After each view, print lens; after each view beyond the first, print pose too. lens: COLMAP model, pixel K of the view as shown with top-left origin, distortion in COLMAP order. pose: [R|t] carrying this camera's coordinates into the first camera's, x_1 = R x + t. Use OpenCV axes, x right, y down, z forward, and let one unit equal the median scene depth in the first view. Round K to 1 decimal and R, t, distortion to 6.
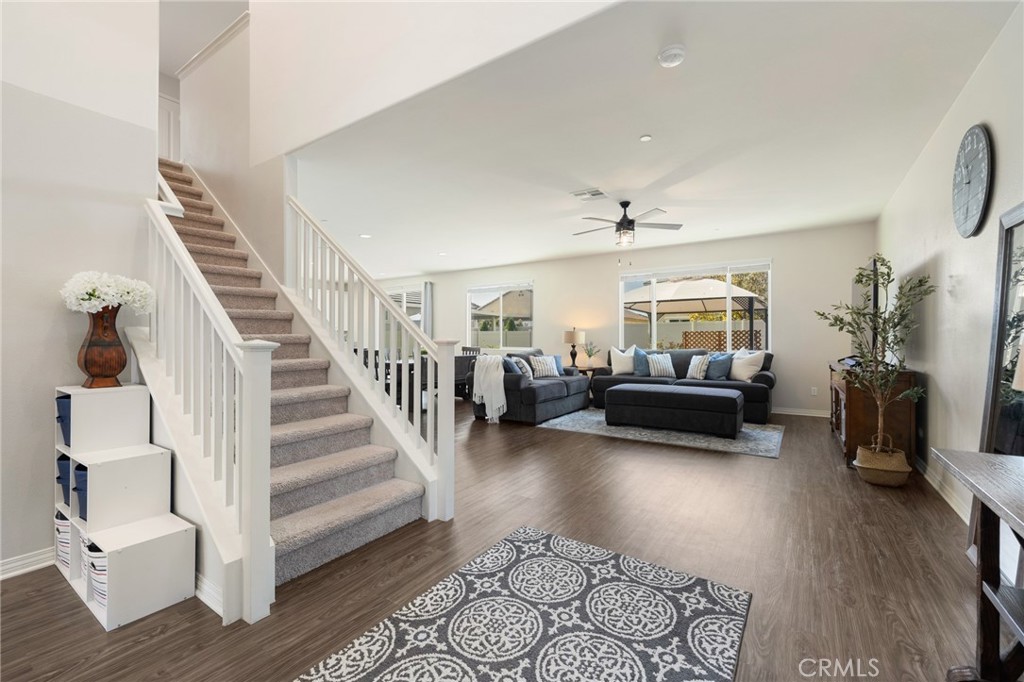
lens RADIAL K [[429.8, 0, 511.3], [0, 429.8, 336.8], [0, 0, 1]] dist [0.001242, -0.000272]
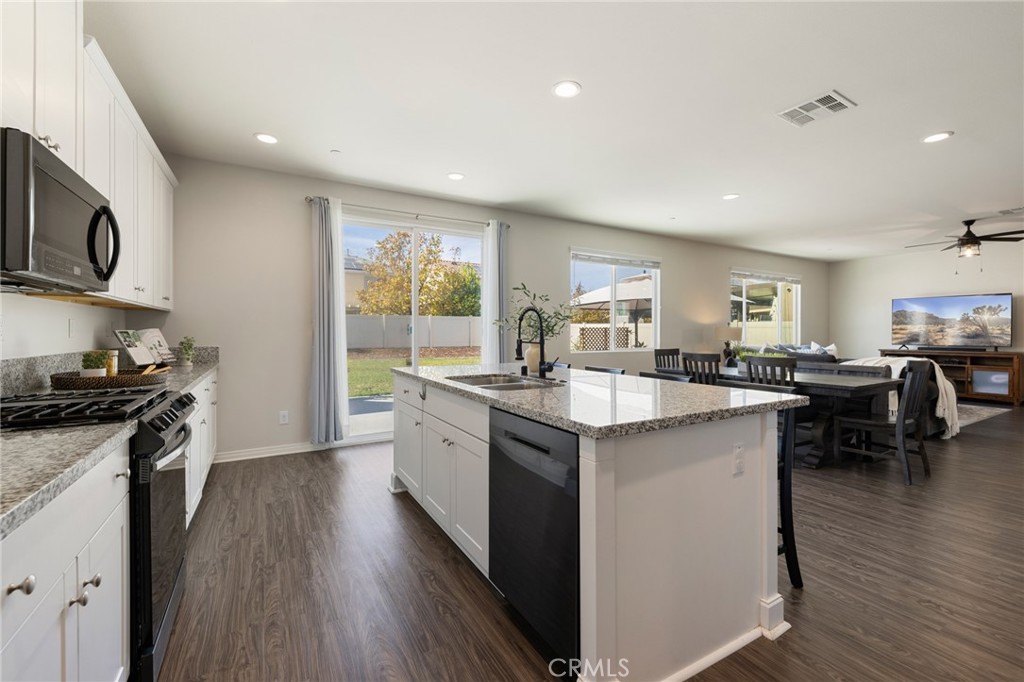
lens RADIAL K [[426.8, 0, 508.5], [0, 426.8, 335.6], [0, 0, 1]] dist [-0.000317, -0.000660]
pose [[0.440593, -0.005377, 0.897691, -1.183844], [-0.006895, 0.999932, 0.009373, -0.001267], [-0.897680, -0.010320, 0.440527, 1.425606]]
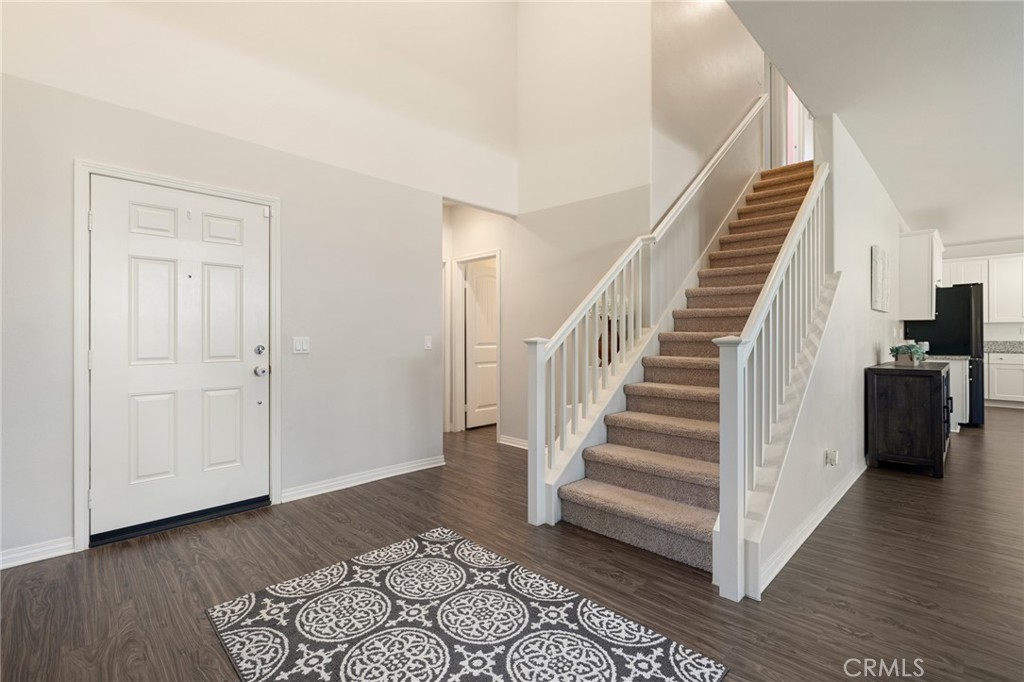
lens RADIAL K [[462.8, 0, 510.1], [0, 462.8, 334.6], [0, 0, 1]] dist [0.002005, 0.000373]
pose [[-0.197297, -0.002703, -0.980340, 0.310823], [0.005819, 0.999975, -0.003928, 0.000496], [0.980327, -0.006480, -0.197276, 0.381689]]
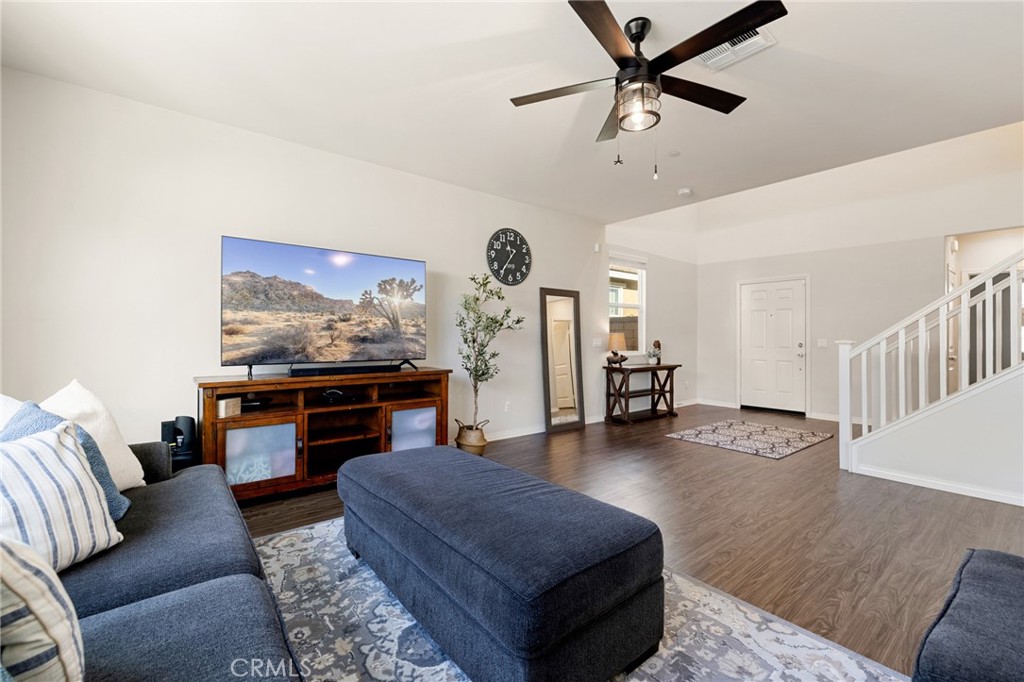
lens RADIAL K [[426.8, 0, 508.5], [0, 426.8, 335.6], [0, 0, 1]] dist [-0.000317, -0.000660]
pose [[-0.953880, -0.001844, 0.300184, 0.227828], [-0.004774, 0.999948, -0.009028, 0.002615], [-0.300151, -0.010045, -0.953839, 1.271437]]
